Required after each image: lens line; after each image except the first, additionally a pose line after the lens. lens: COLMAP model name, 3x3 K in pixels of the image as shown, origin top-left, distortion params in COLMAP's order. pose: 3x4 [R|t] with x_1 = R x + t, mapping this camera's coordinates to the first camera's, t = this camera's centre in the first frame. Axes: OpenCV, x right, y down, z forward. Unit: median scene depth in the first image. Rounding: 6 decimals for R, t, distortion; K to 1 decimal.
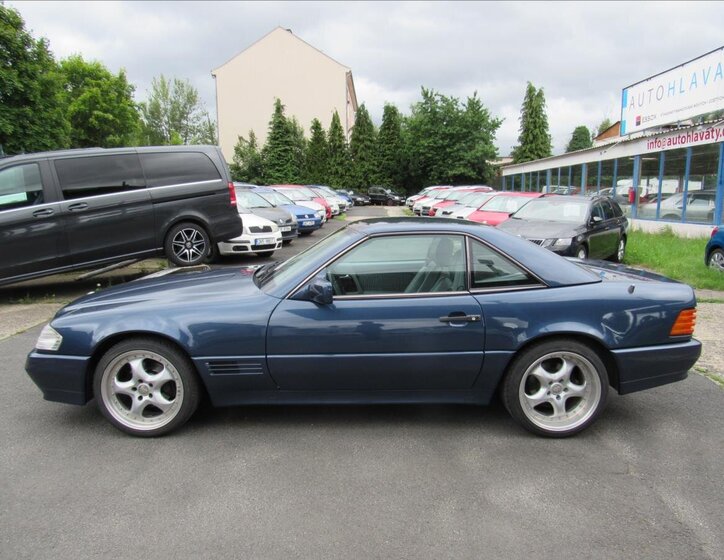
lens RADIAL K [[543.4, 0, 363.2], [0, 543.4, 277.4], [0, 0, 1]] dist [-0.034207, 0.014293]
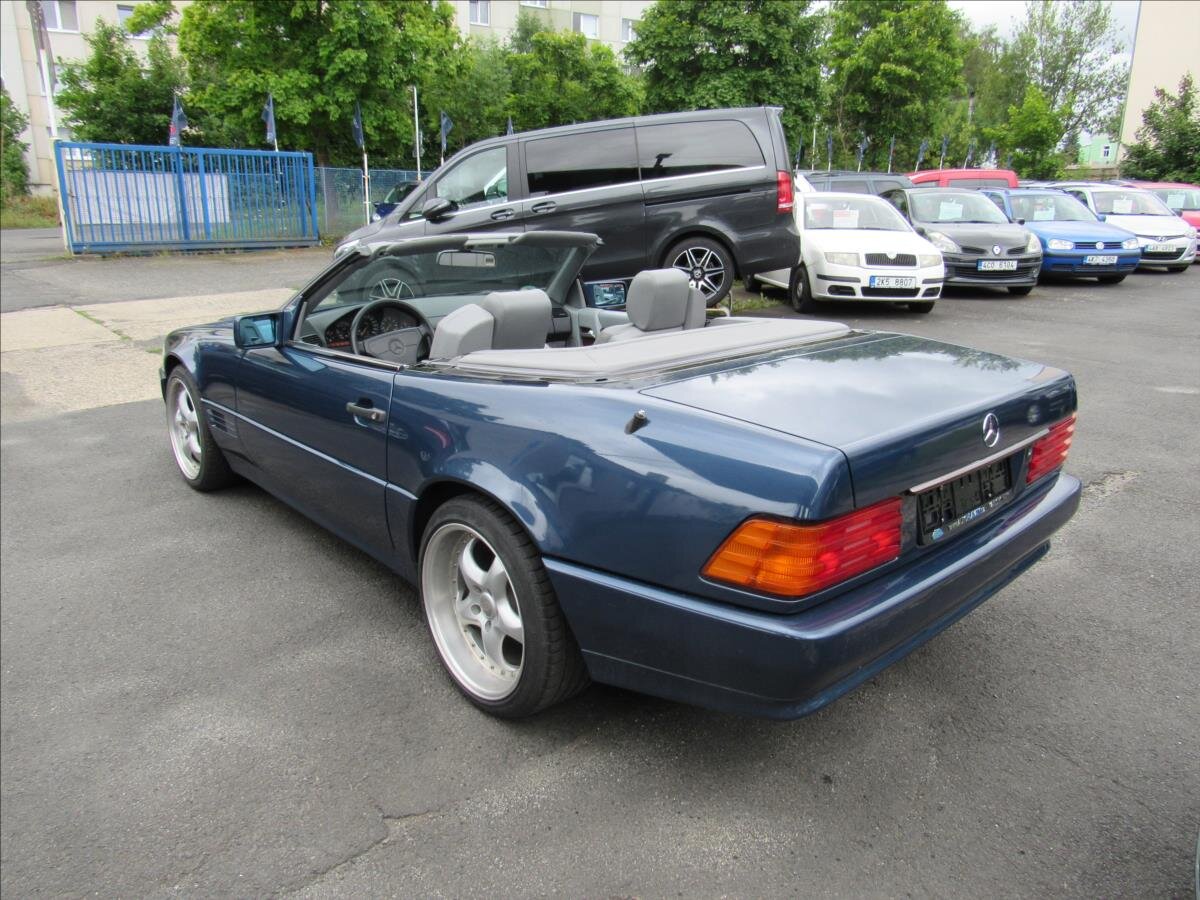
lens RADIAL K [[872.5, 0, 595.4], [0, 872.5, 437.6], [0, 0, 1]] dist [-0.033119, 0.009439]
pose [[0.657407, 0.203289, -0.725596, 0.153989], [-0.121163, 0.978910, 0.164483, -0.010679], [0.743731, -0.020217, 0.668173, 0.097034]]
